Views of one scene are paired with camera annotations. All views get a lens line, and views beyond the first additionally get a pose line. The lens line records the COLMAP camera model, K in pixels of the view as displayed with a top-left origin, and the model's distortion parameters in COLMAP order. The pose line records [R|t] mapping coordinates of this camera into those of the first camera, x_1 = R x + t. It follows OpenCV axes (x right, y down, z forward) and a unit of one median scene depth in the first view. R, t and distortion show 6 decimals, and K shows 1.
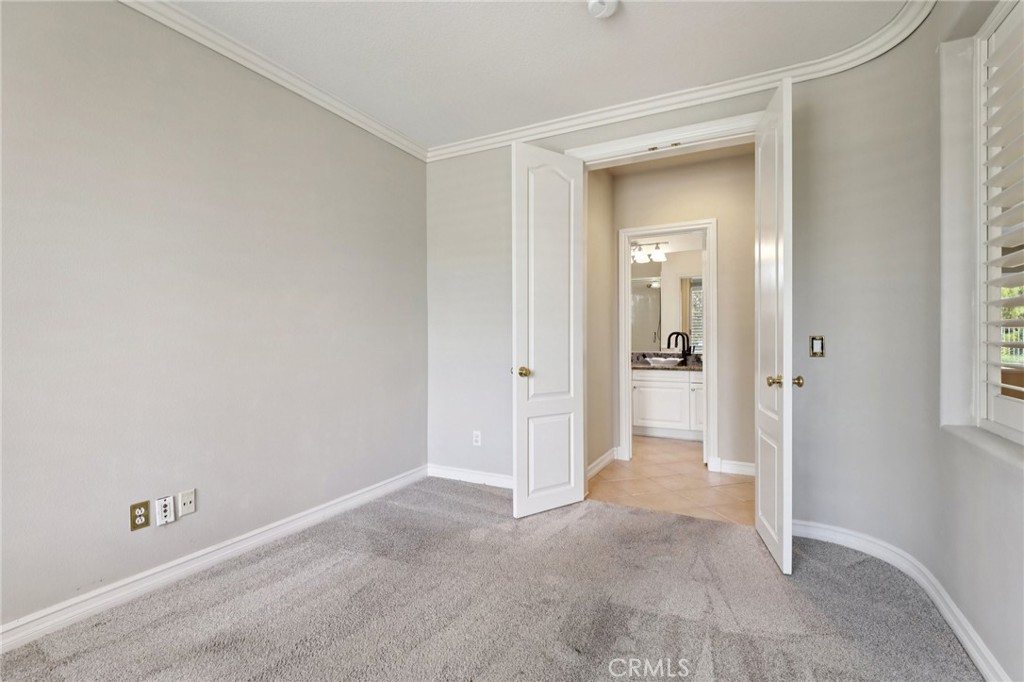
lens RADIAL K [[466.5, 0, 512.5], [0, 466.5, 344.6], [0, 0, 1]] dist [0.043782, -0.027821]
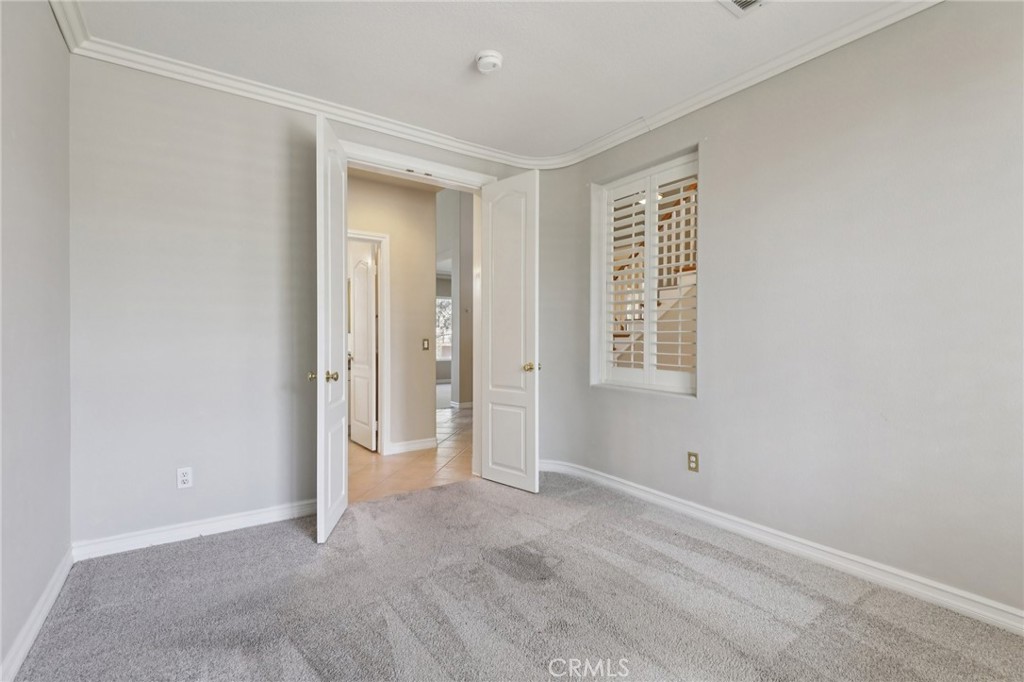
lens RADIAL K [[466.5, 0, 512.5], [0, 466.5, 344.6], [0, 0, 1]] dist [0.043782, -0.027821]
pose [[0.471629, -0.007851, 0.881762, -0.599330], [0.009999, 0.999944, 0.003555, -0.001157], [-0.881741, 0.007140, 0.471681, 0.265079]]
